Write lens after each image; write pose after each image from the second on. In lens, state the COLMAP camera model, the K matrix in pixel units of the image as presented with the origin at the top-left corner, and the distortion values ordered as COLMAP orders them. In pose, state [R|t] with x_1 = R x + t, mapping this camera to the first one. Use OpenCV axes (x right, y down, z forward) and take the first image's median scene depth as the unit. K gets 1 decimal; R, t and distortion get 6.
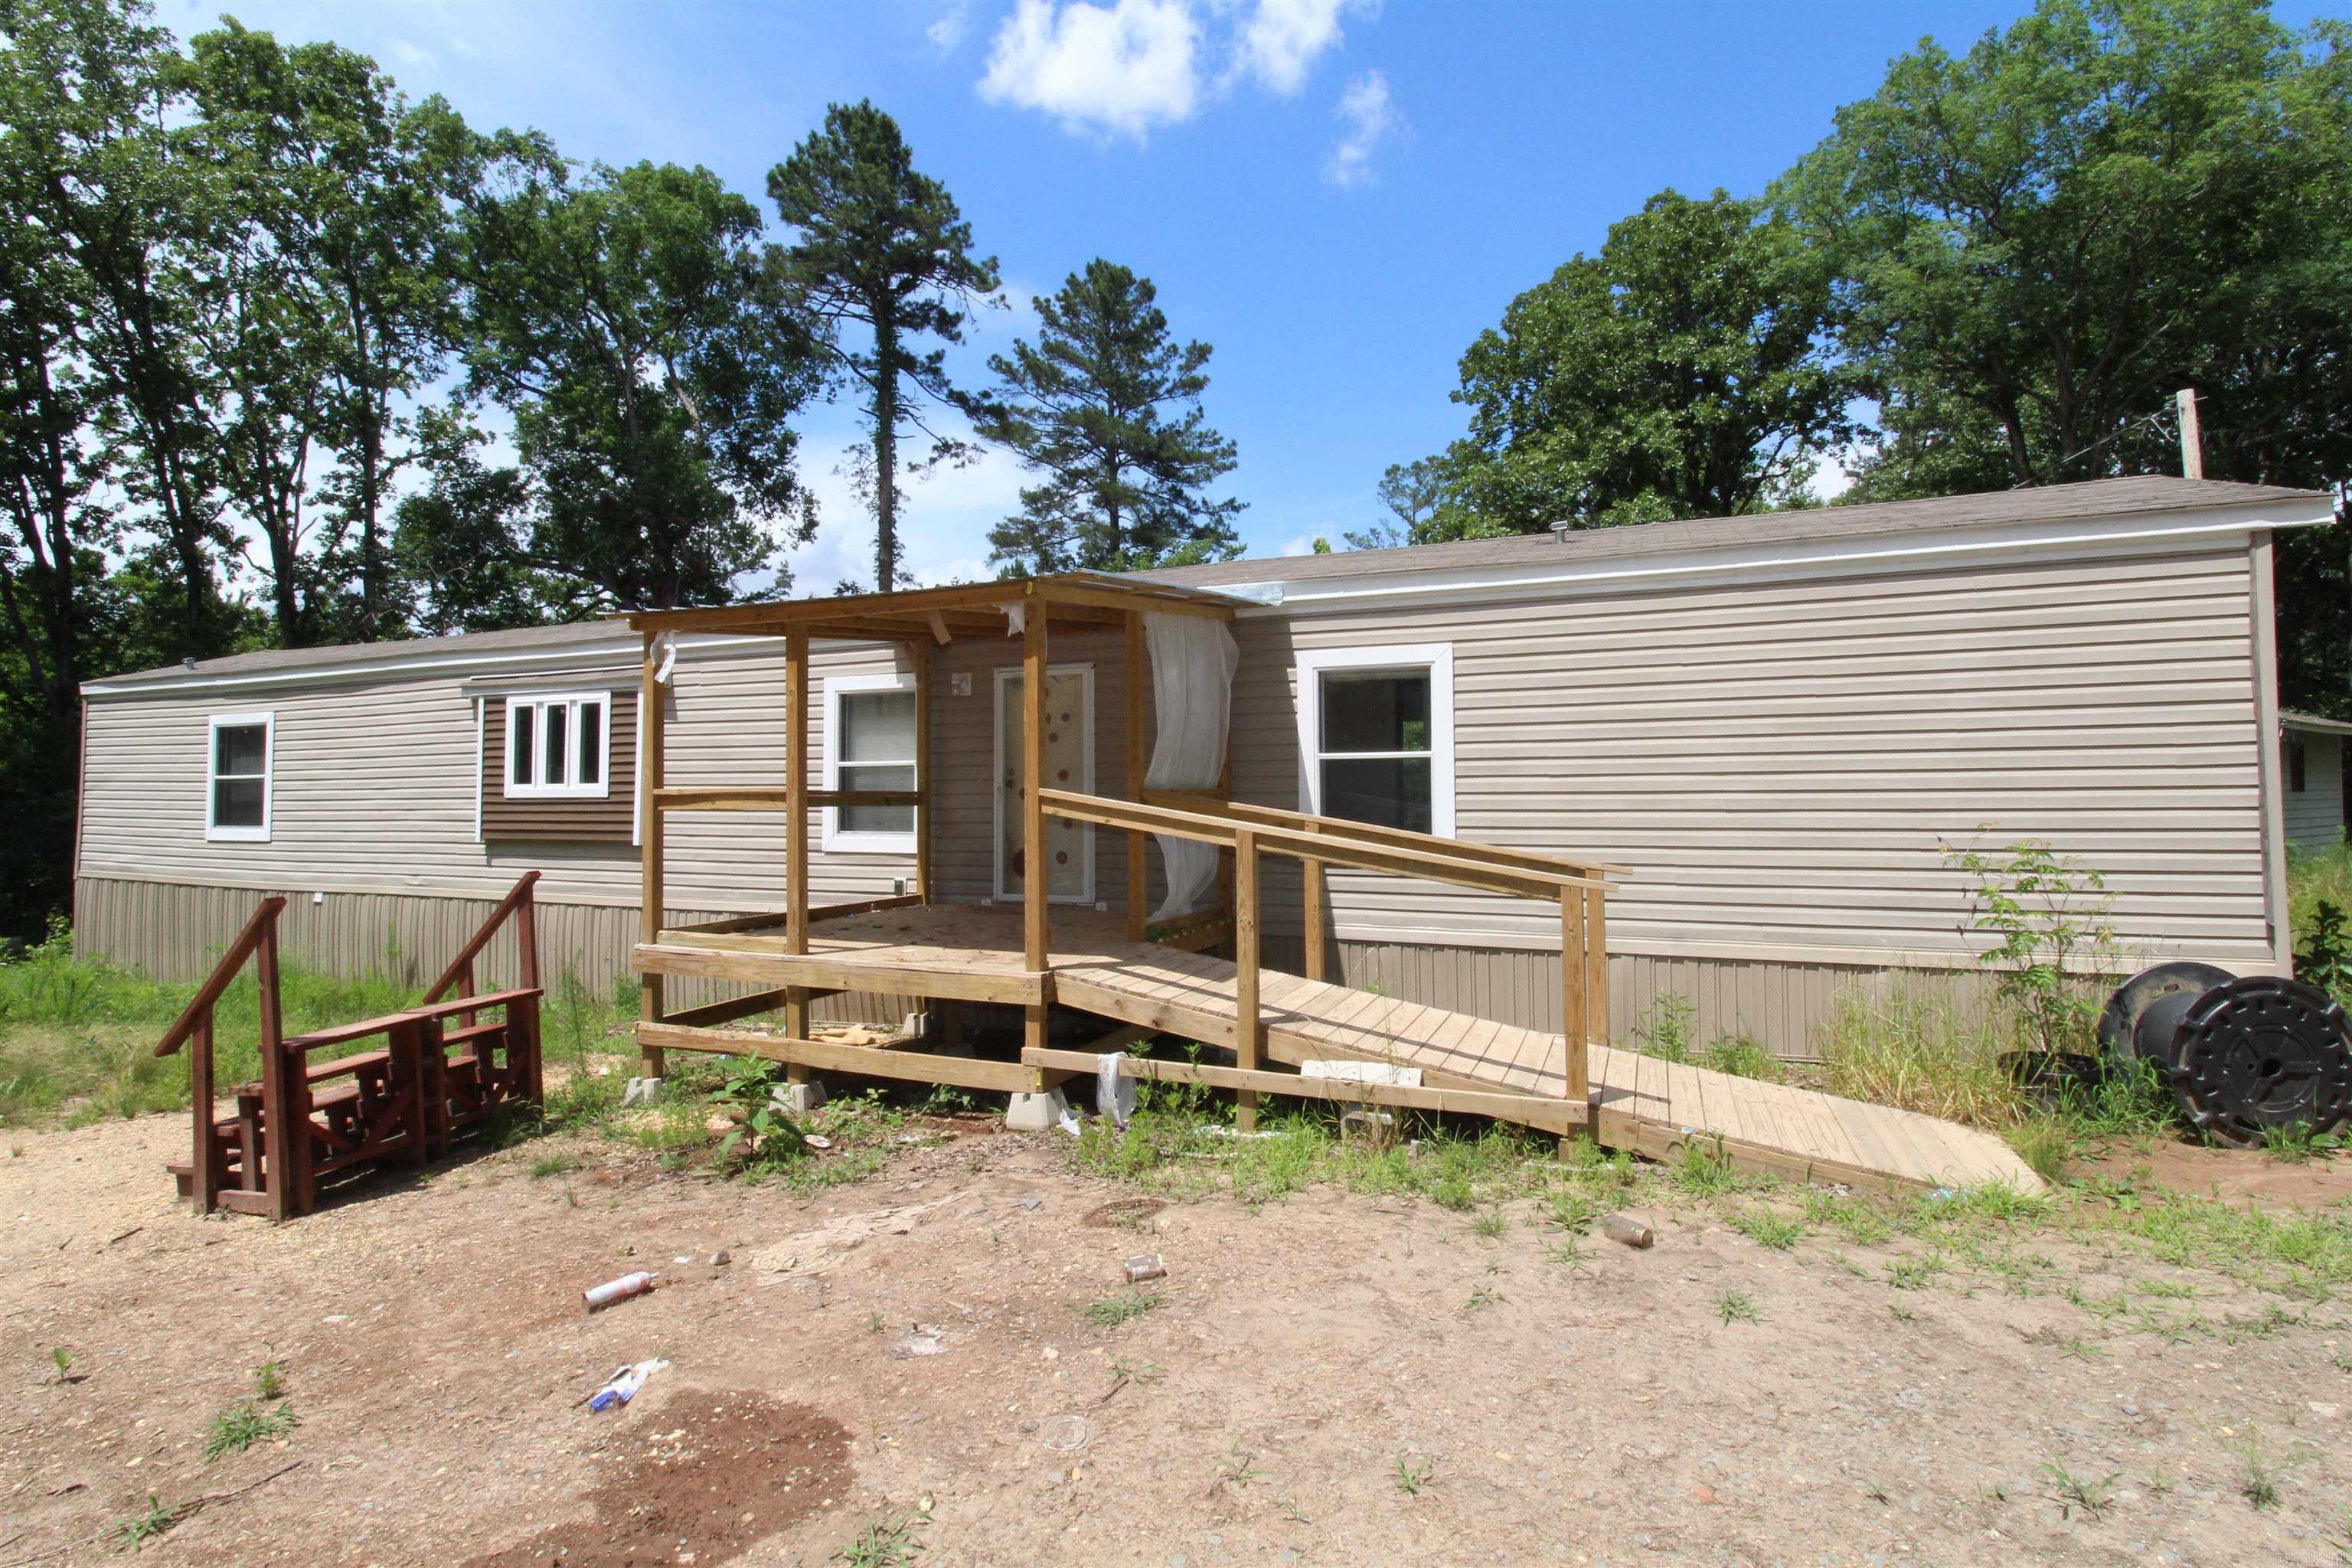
lens RADIAL K [[1076.1, 0, 1190.8], [0, 1076.1, 788.3], [0, 0, 1]] dist [-0.010666, -0.007391]
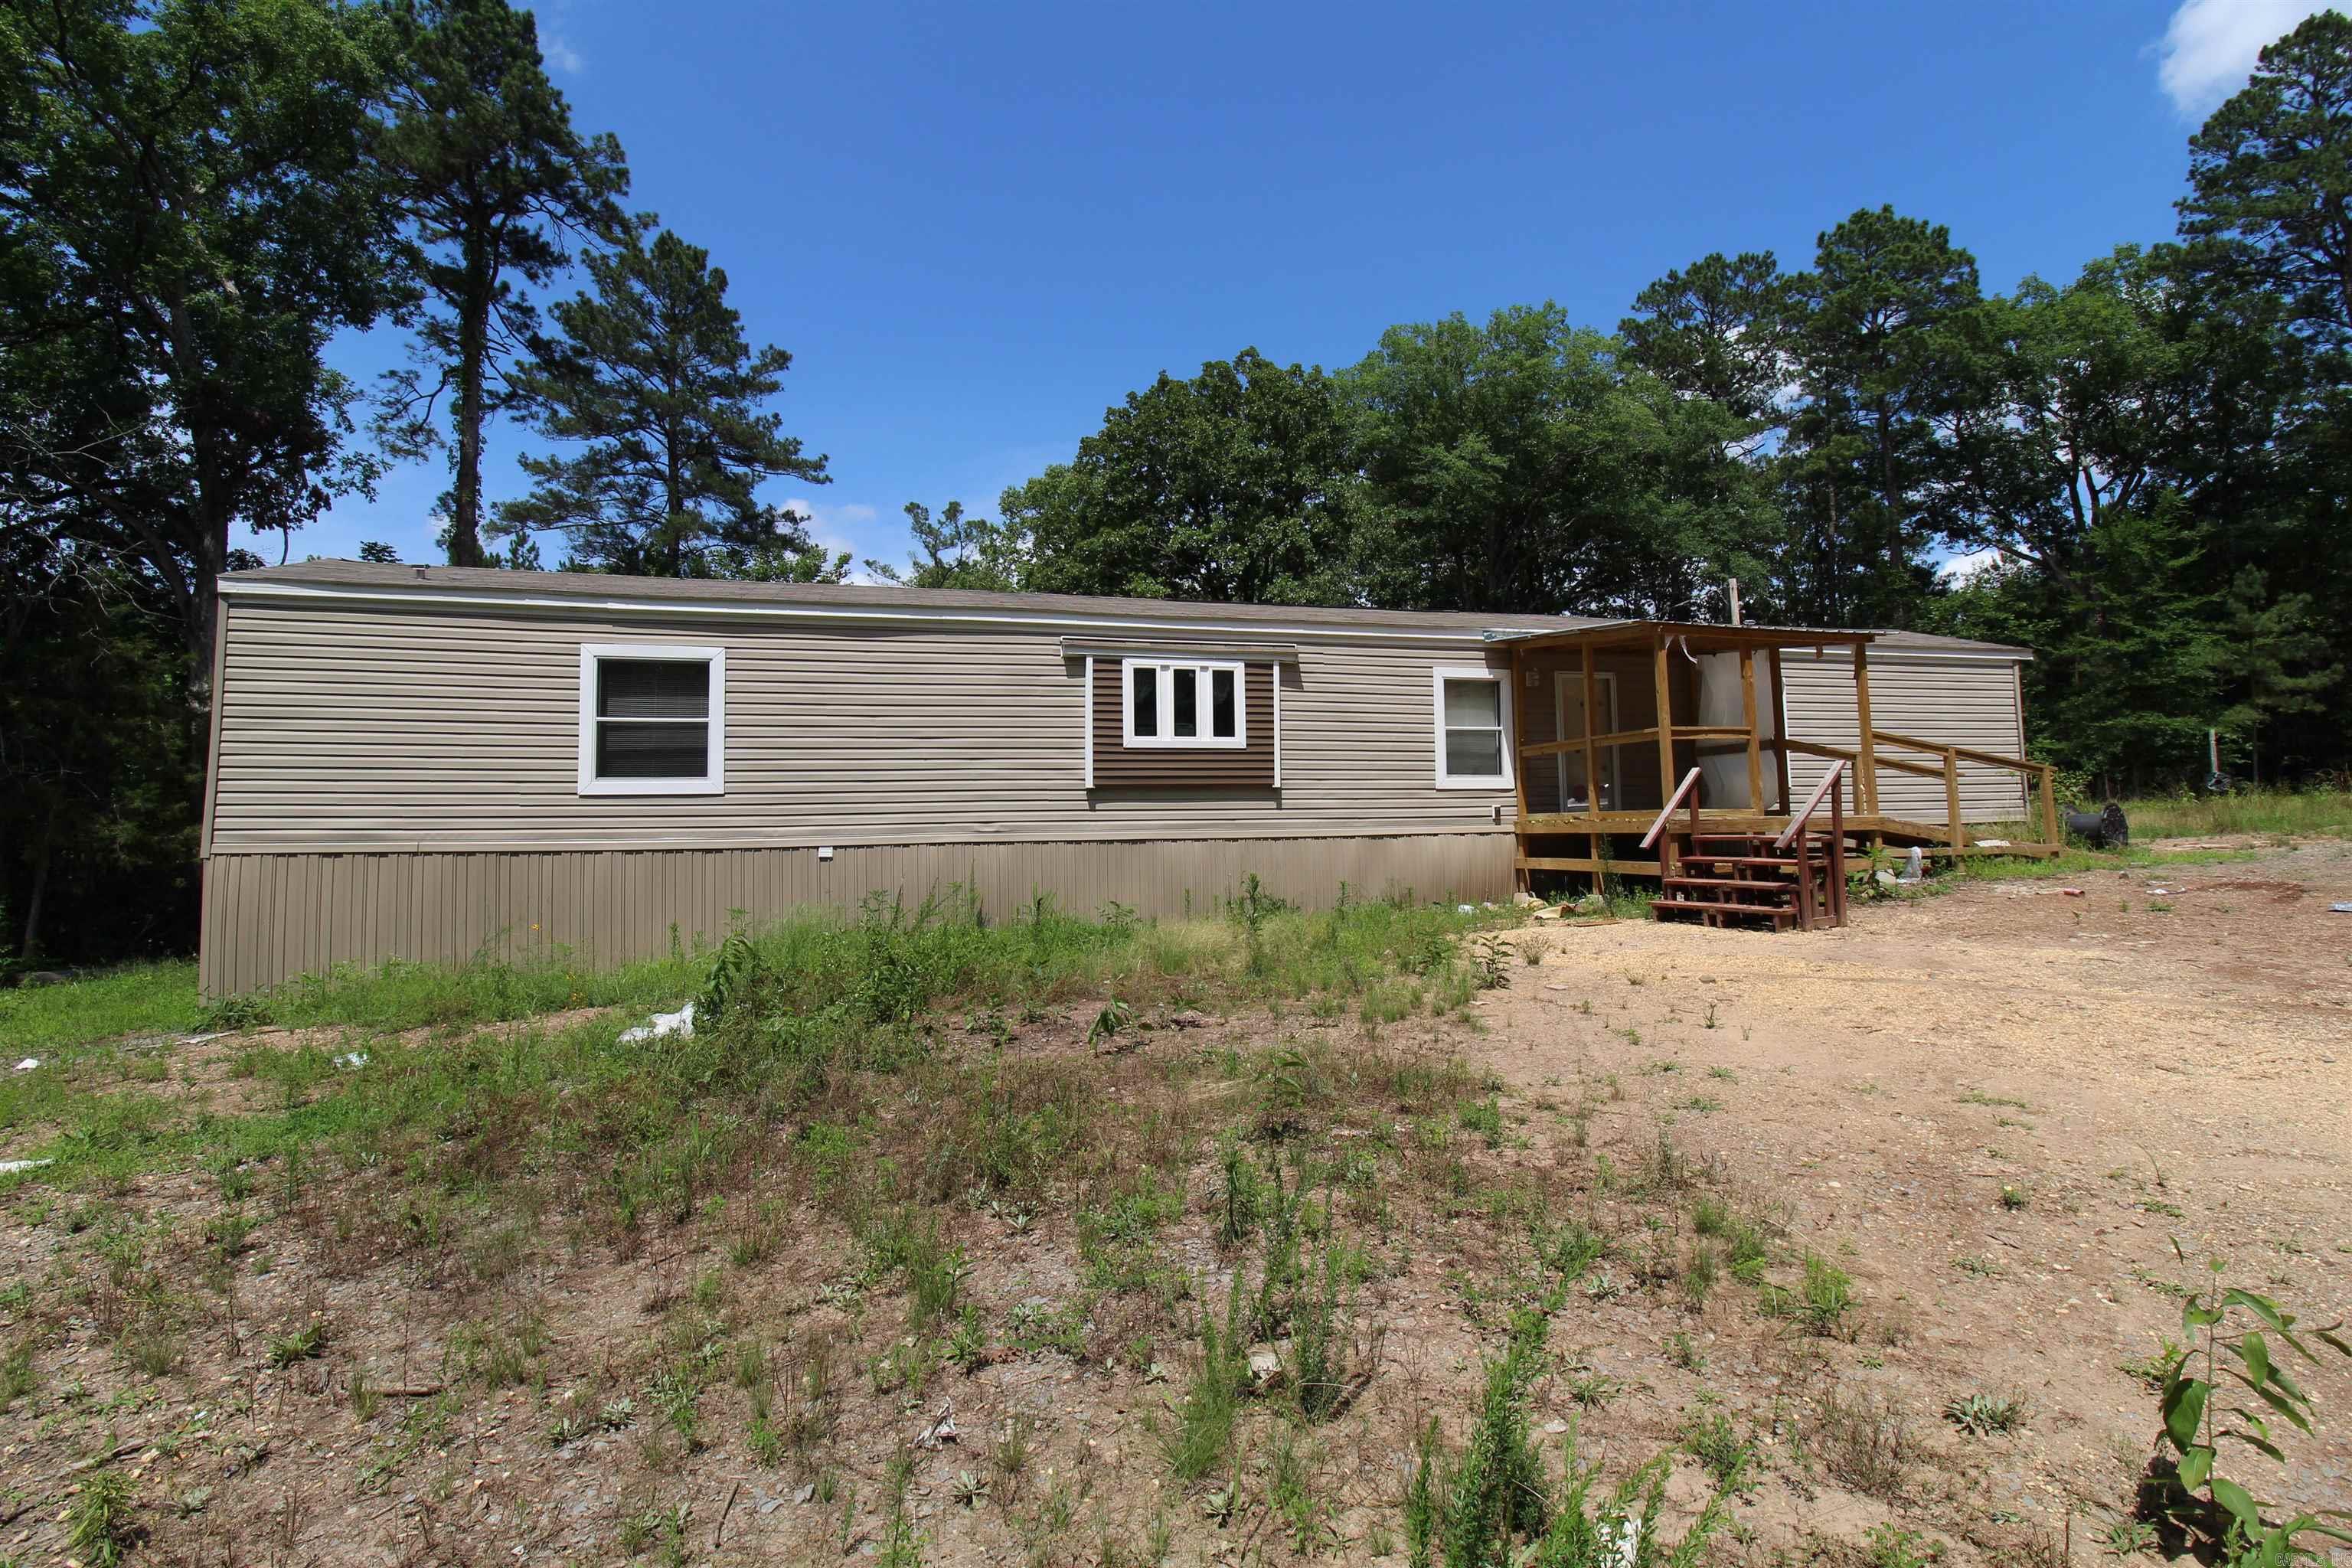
lens RADIAL K [[1076.1, 0, 1181.8], [0, 1076.1, 774.6], [0, 0, 1]] dist [-0.010666, -0.007391]
pose [[0.787193, 0.022563, 0.616294, -1.135583], [0.006689, 0.998959, -0.045117, 0.077725], [-0.616671, 0.039638, 0.786223, 0.071787]]
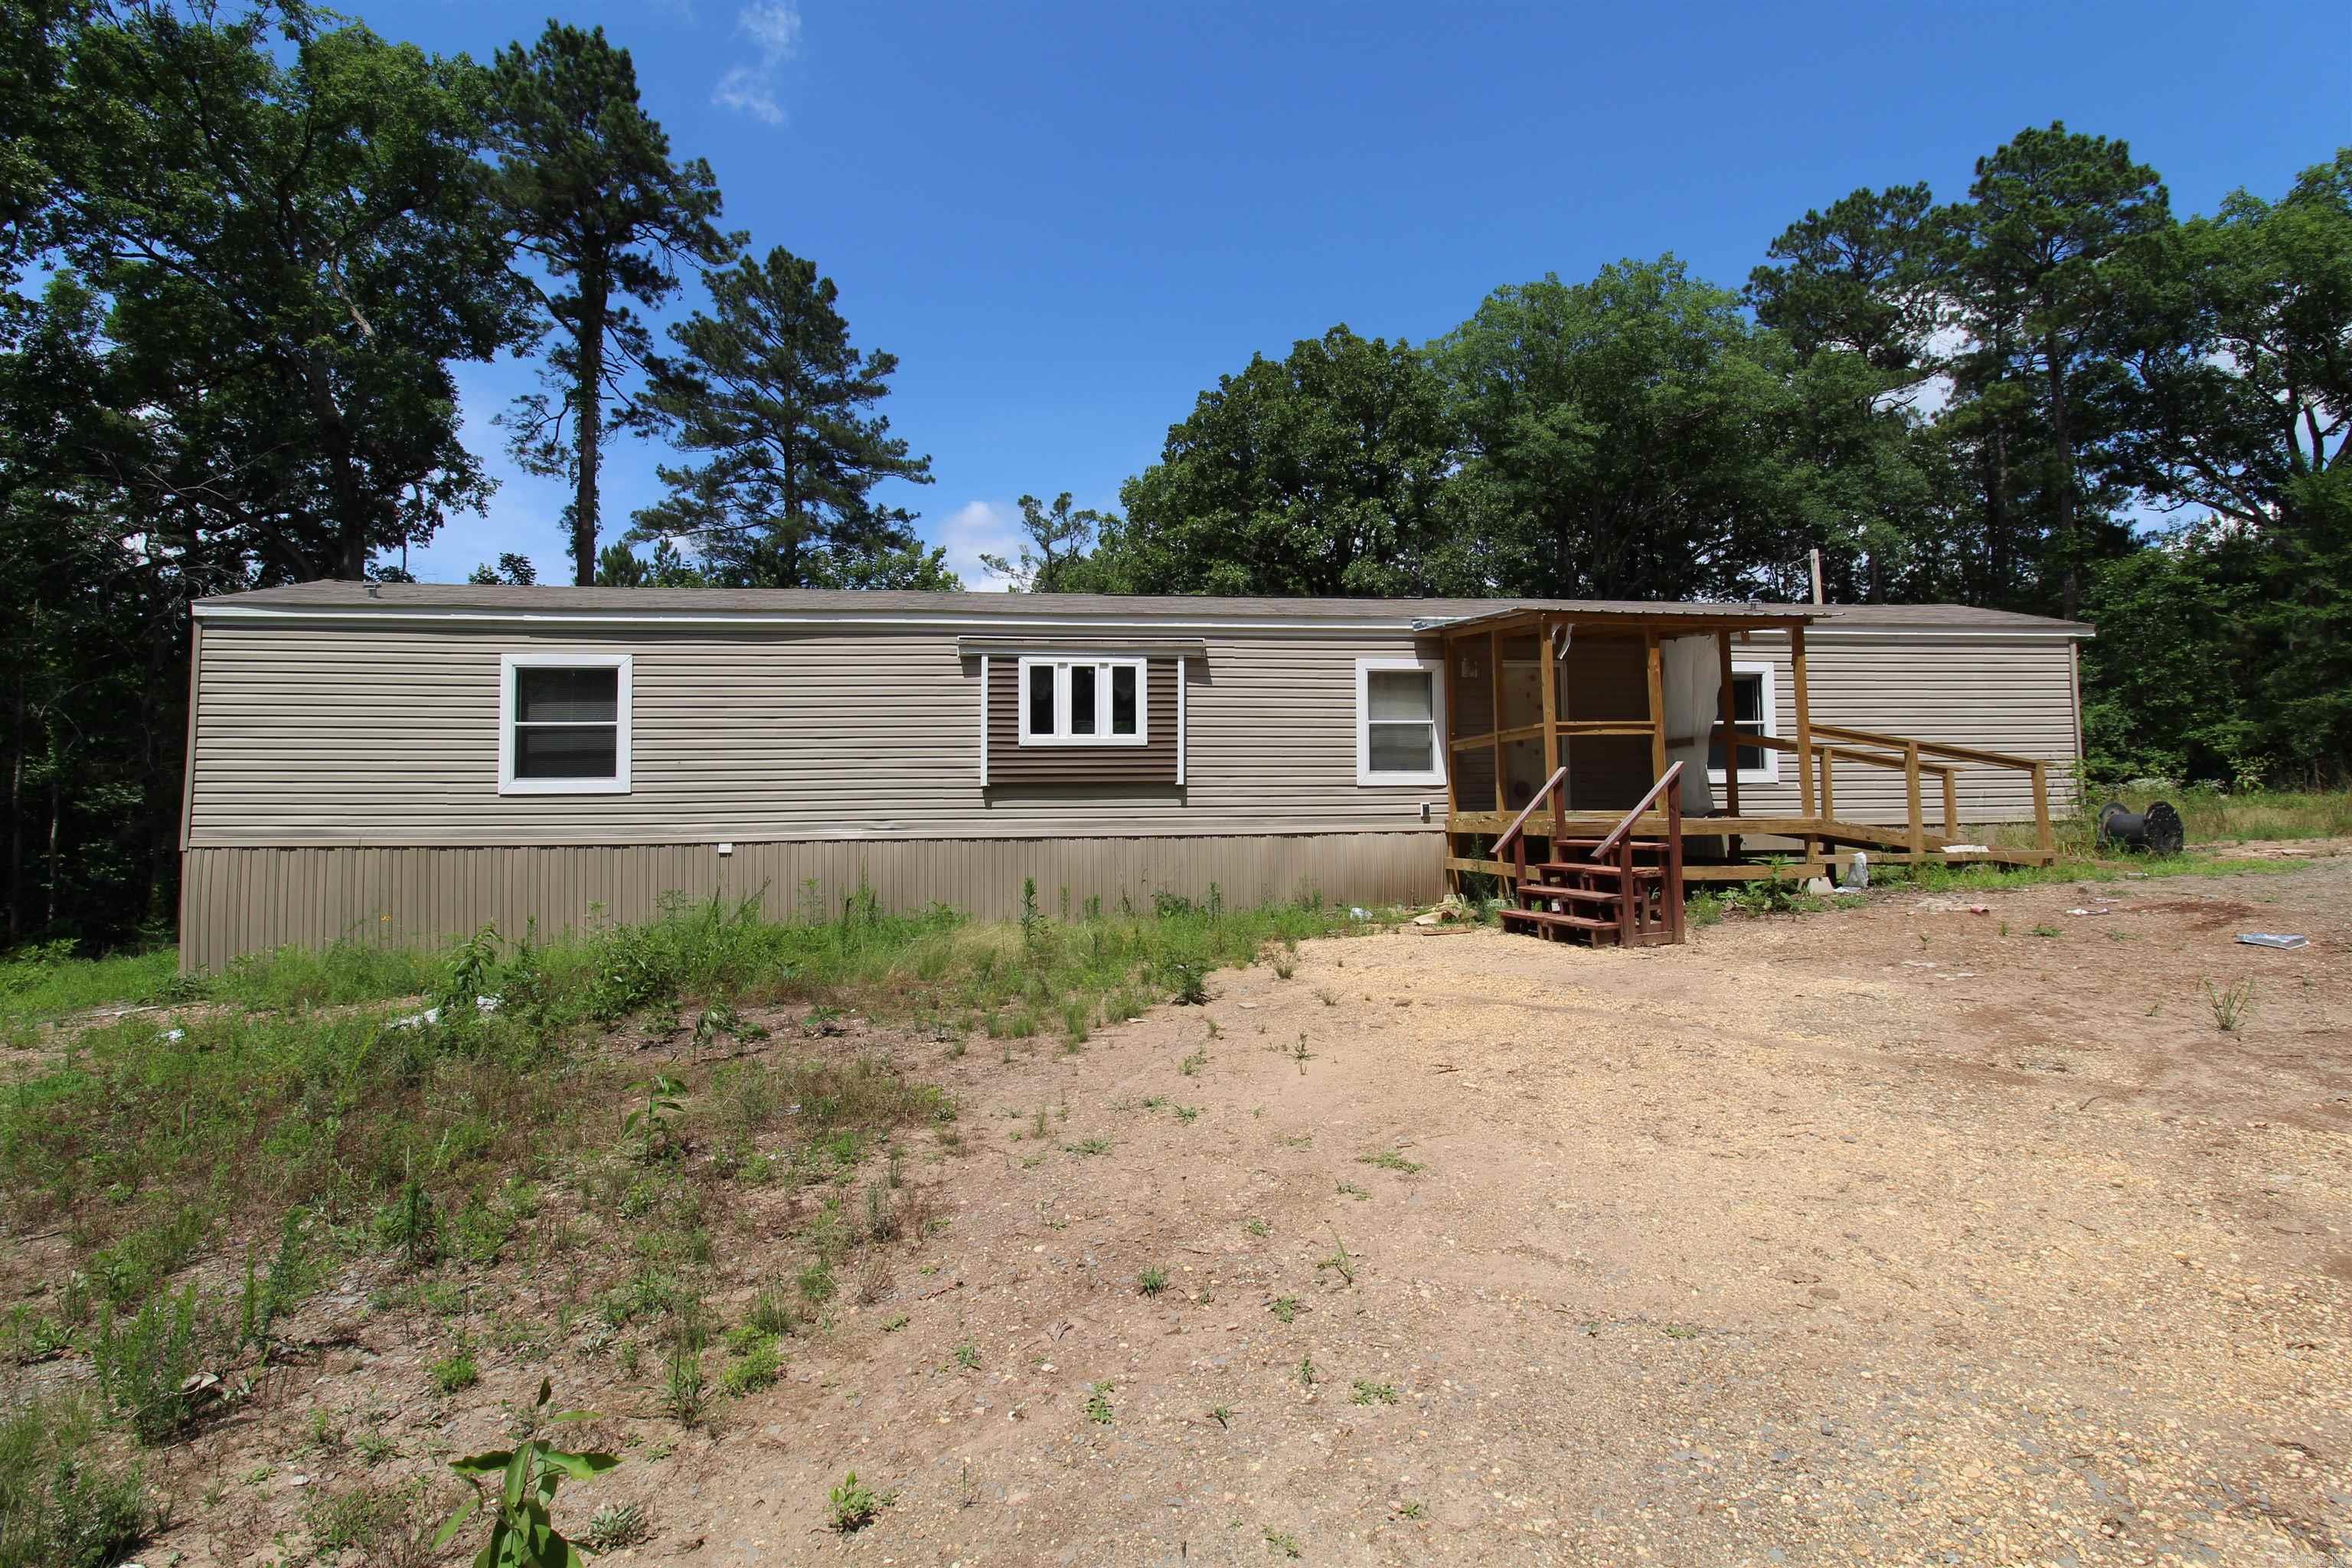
lens RADIAL K [[1076.1, 0, 1188.6], [0, 1076.1, 780.3], [0, 0, 1]] dist [-0.010666, -0.007391]
pose [[0.869064, 0.009529, 0.494608, -0.922726], [0.003899, 0.999651, -0.026109, 0.066319], [-0.494684, 0.024619, 0.868724, -0.058239]]
